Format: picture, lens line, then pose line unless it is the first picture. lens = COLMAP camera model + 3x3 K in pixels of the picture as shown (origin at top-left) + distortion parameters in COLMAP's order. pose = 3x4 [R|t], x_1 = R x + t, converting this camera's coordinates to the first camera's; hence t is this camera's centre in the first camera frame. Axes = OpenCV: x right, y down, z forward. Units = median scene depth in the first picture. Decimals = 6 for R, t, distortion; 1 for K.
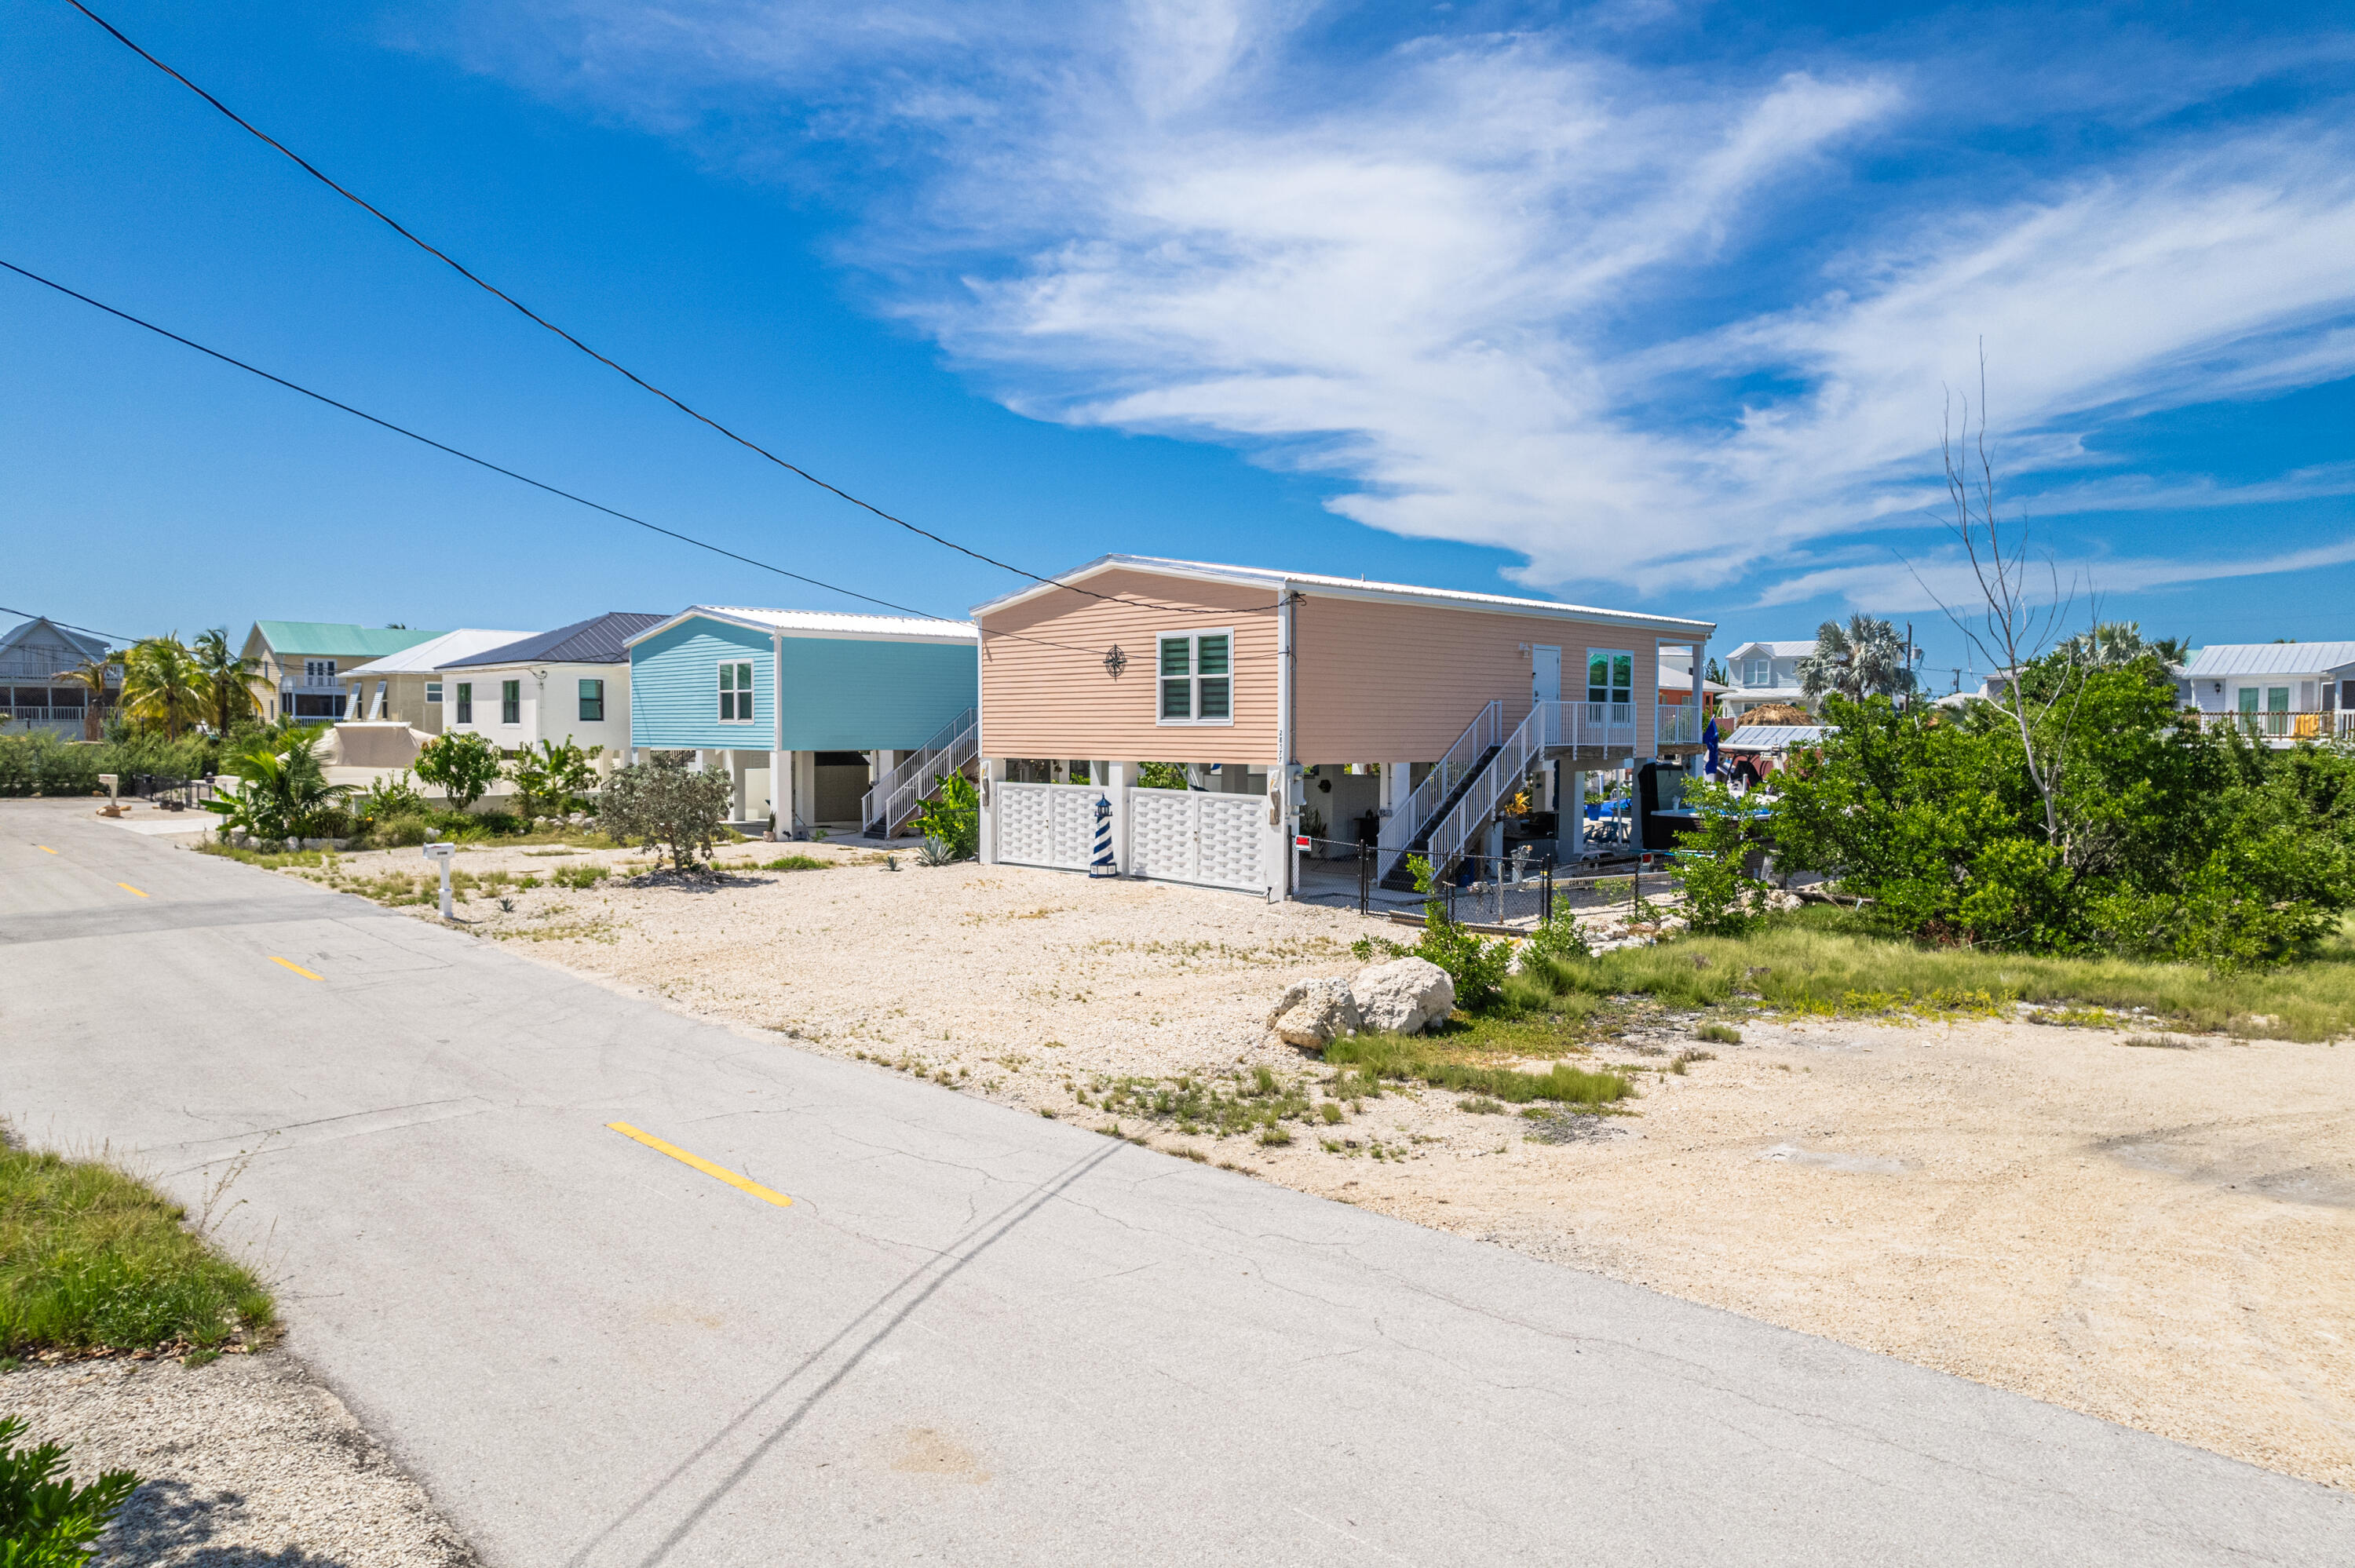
lens RADIAL K [[1515.3, 0, 1177.5], [0, 1515.3, 784.0], [0, 0, 1]] dist [-0.038168, -0.000043]
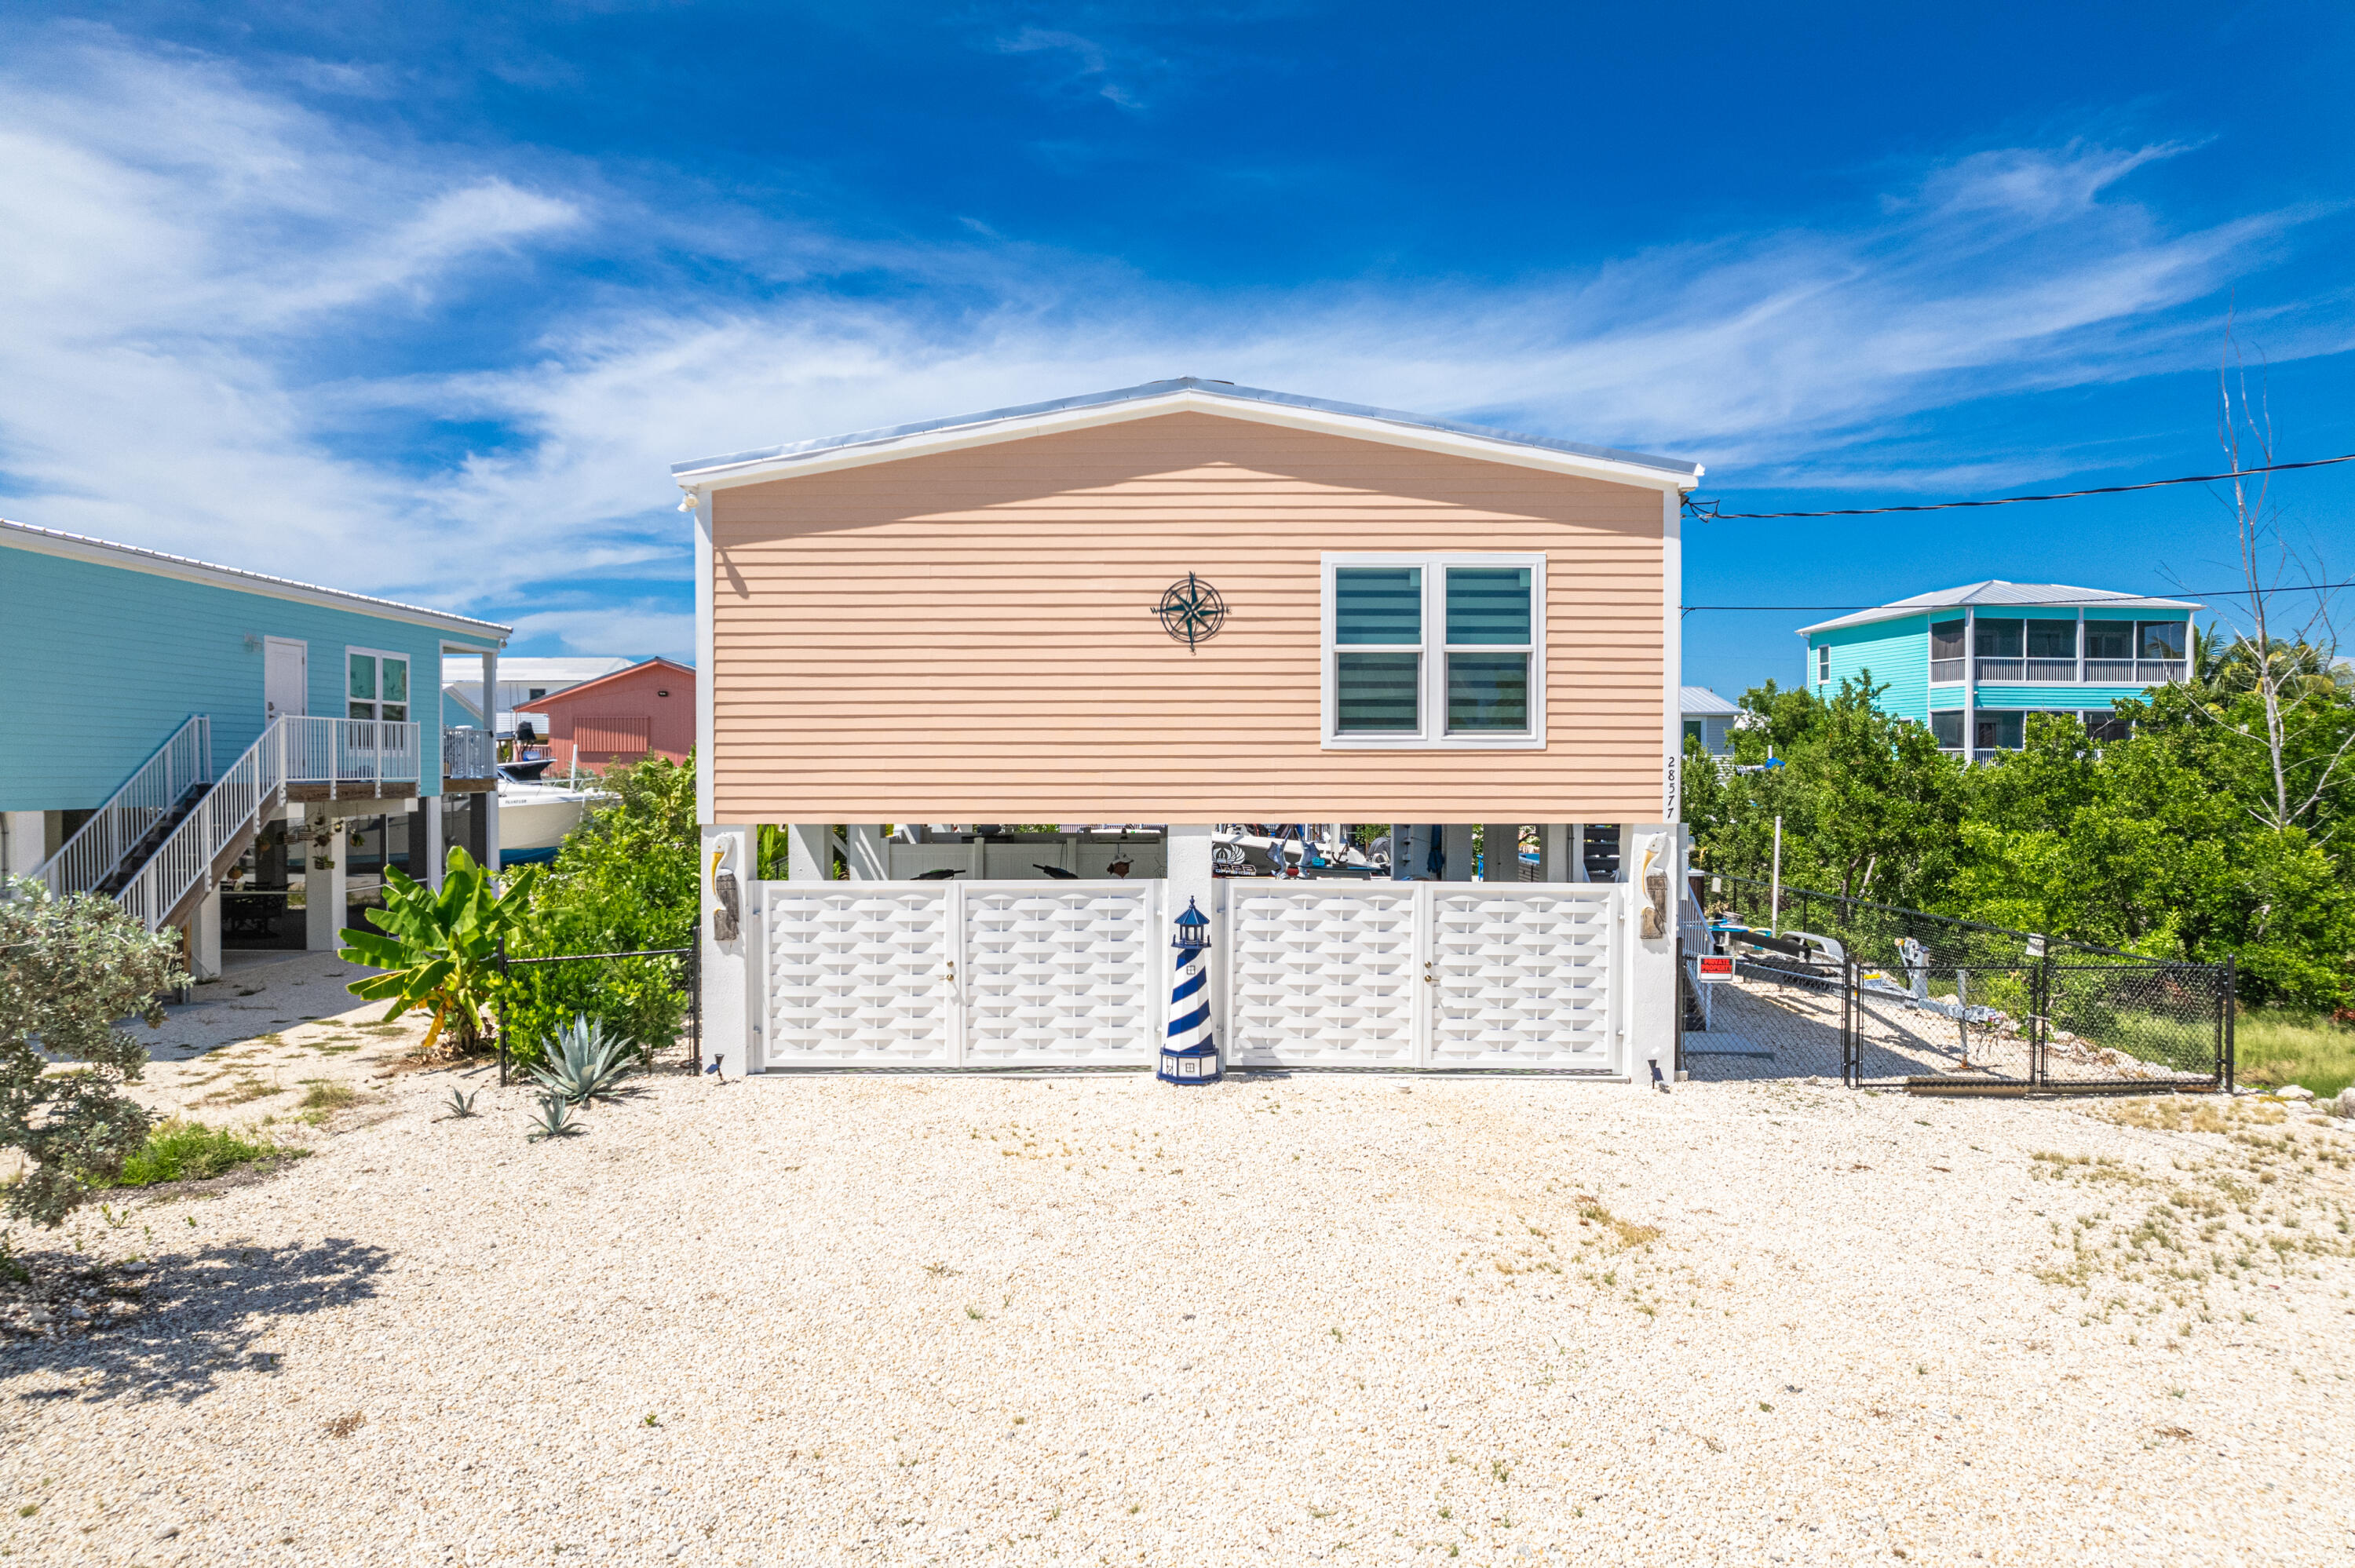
lens RADIAL K [[1473.9, 0, 1161.7], [0, 1473.9, 765.6], [0, 0, 1]] dist [-0.041619, -0.000680]
pose [[0.692337, -0.004512, 0.721560, -0.376125], [0.029678, 0.999312, -0.022227, -0.023706], [-0.720963, 0.036803, 0.691995, 0.700040]]
